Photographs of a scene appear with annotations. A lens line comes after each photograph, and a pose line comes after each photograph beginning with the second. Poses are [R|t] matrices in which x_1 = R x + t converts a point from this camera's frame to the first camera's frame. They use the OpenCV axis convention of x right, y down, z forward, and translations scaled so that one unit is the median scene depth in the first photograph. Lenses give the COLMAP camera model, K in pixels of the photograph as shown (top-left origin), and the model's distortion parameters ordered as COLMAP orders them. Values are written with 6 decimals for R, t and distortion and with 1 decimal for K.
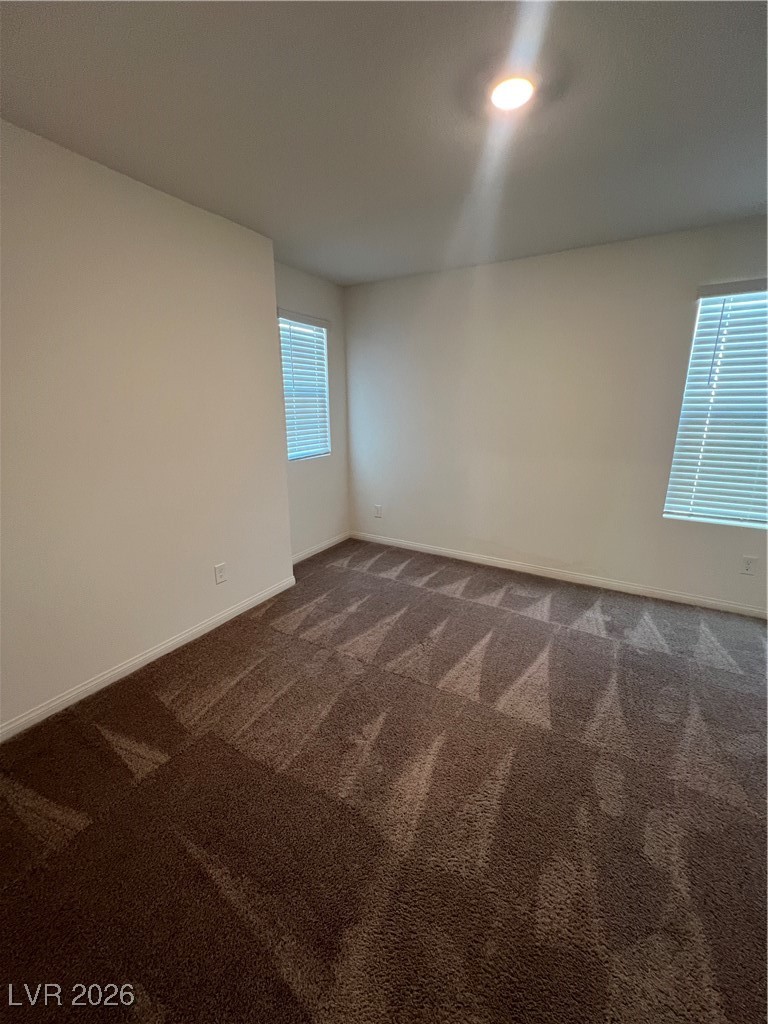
lens RADIAL K [[407.6, 0, 385.0], [0, 407.6, 506.3], [0, 0, 1]] dist [-0.000143, -0.000109]
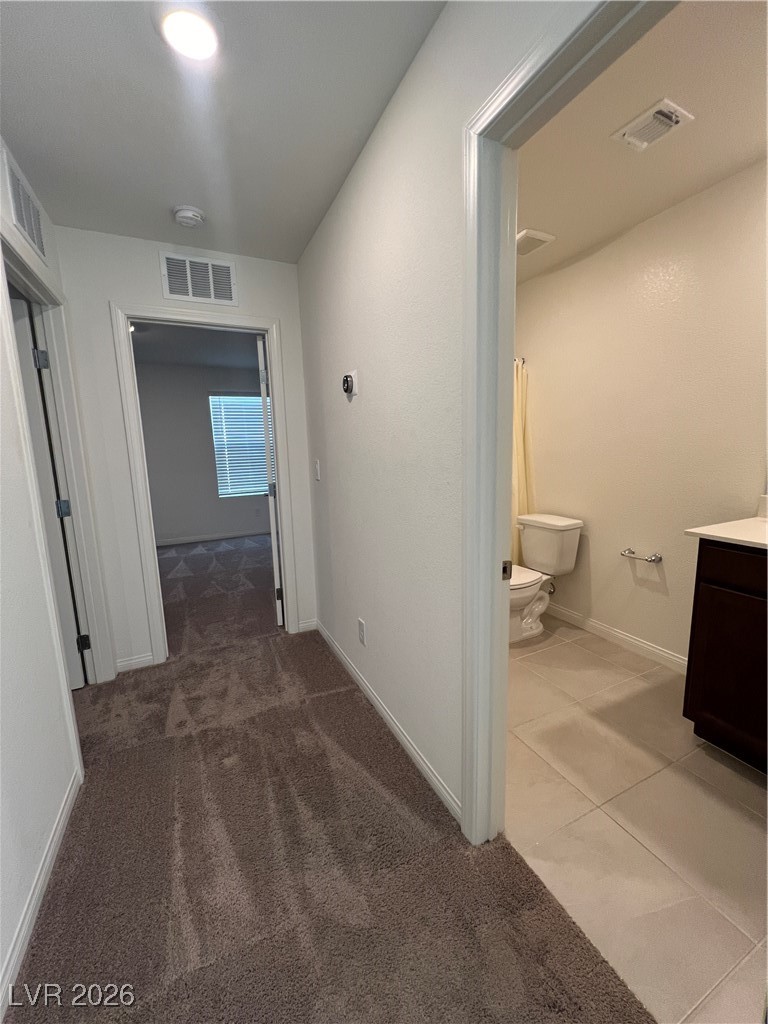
lens RADIAL K [[413.1, 0, 385.3], [0, 413.1, 510.5], [0, 0, 1]] dist [-0.001553, 0.000761]
pose [[0.554645, -0.143107, 0.819689, -0.624263], [0.230333, 0.973011, 0.014019, 0.286498], [-0.799572, 0.181026, 0.572637, -0.928905]]
